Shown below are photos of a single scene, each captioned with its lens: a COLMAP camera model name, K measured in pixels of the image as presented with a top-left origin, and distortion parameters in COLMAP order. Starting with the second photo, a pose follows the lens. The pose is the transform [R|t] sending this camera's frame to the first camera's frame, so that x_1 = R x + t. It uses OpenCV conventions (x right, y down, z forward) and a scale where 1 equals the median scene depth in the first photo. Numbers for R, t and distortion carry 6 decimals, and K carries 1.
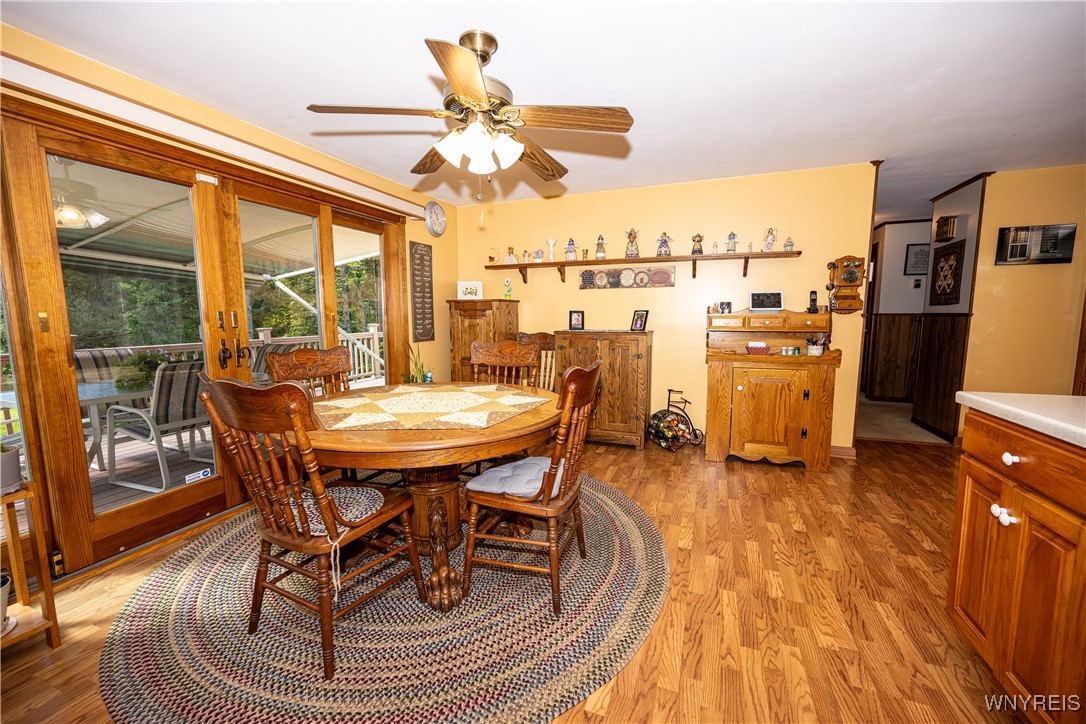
lens RADIAL K [[436.8, 0, 543.0], [0, 436.8, 362.0], [0, 0, 1]] dist [0.000208, -0.000017]
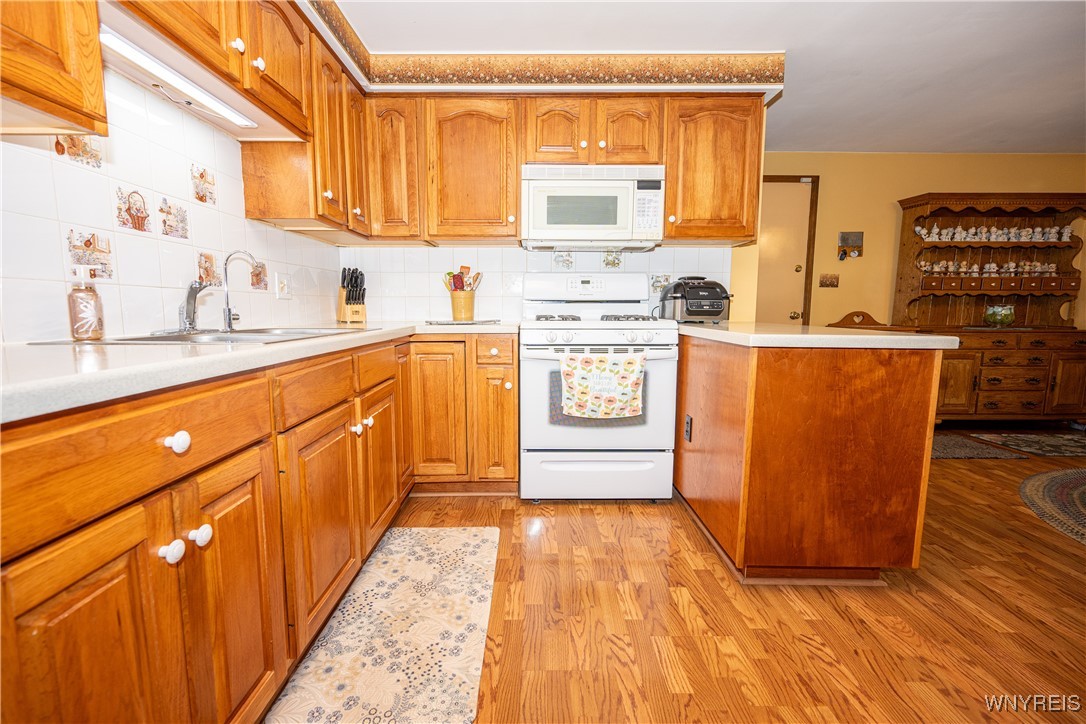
lens RADIAL K [[450.8, 0, 529.8], [0, 450.8, 358.3], [0, 0, 1]] dist [-0.001485, -0.000270]
pose [[-0.937987, 0.043872, -0.343884, 1.361473], [-0.033926, 0.975582, 0.216999, -0.045584], [0.345007, 0.215209, -0.913595, 1.002756]]
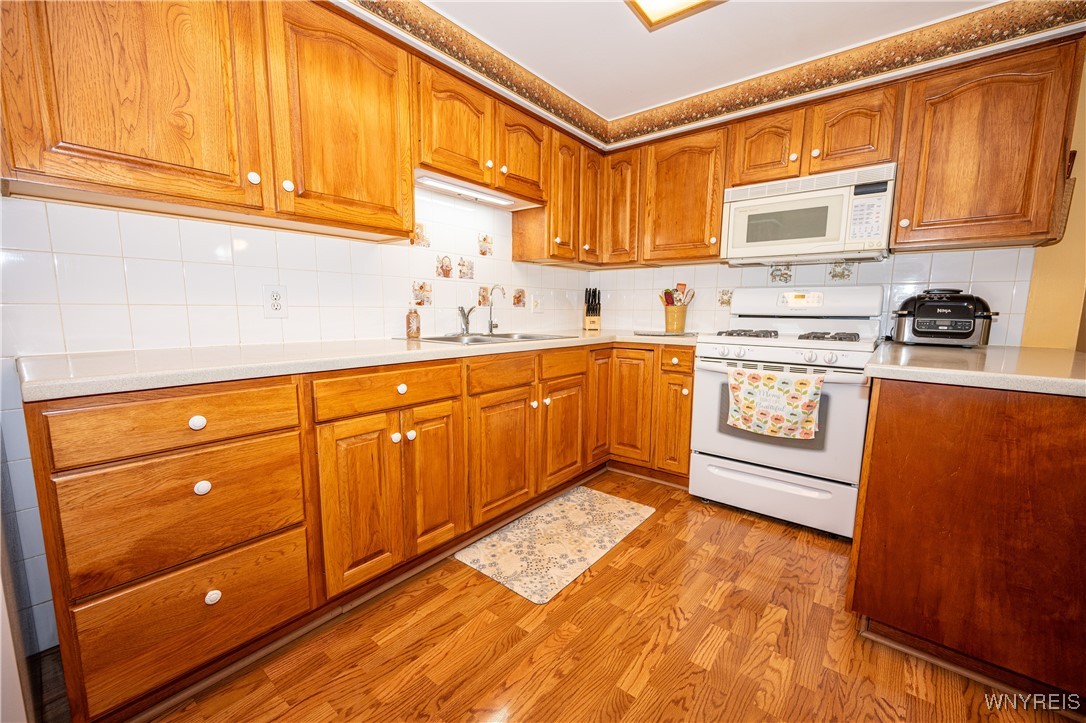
lens RADIAL K [[429.2, 0, 542.0], [0, 429.2, 367.4], [0, 0, 1]] dist [-0.000682, -0.000452]
pose [[-0.948094, -0.045252, 0.314755, 1.083758], [0.031730, 0.971420, 0.235236, -0.089598], [-0.316405, 0.233013, -0.919561, 1.166623]]
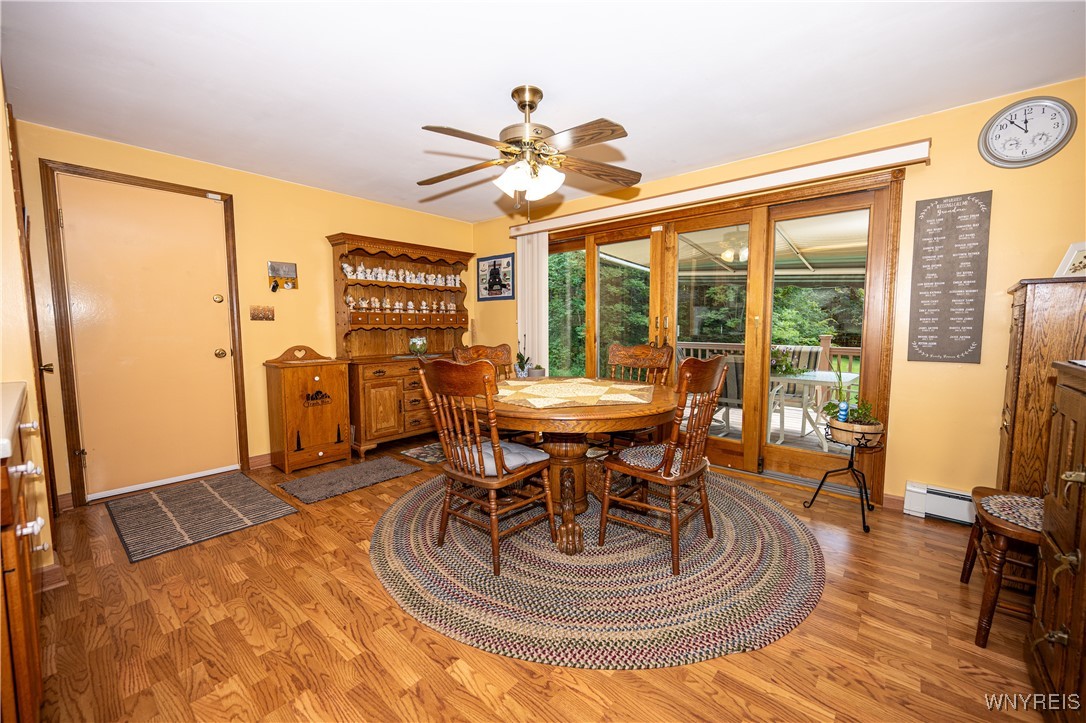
lens RADIAL K [[434.5, 0, 548.0], [0, 434.5, 358.0], [0, 0, 1]] dist [0.000281, -0.000082]
pose [[-0.334882, 0.079937, -0.938863, 0.800403], [-0.098091, 0.988024, 0.119111, -0.121915], [0.937140, 0.131982, -0.323031, 1.197143]]
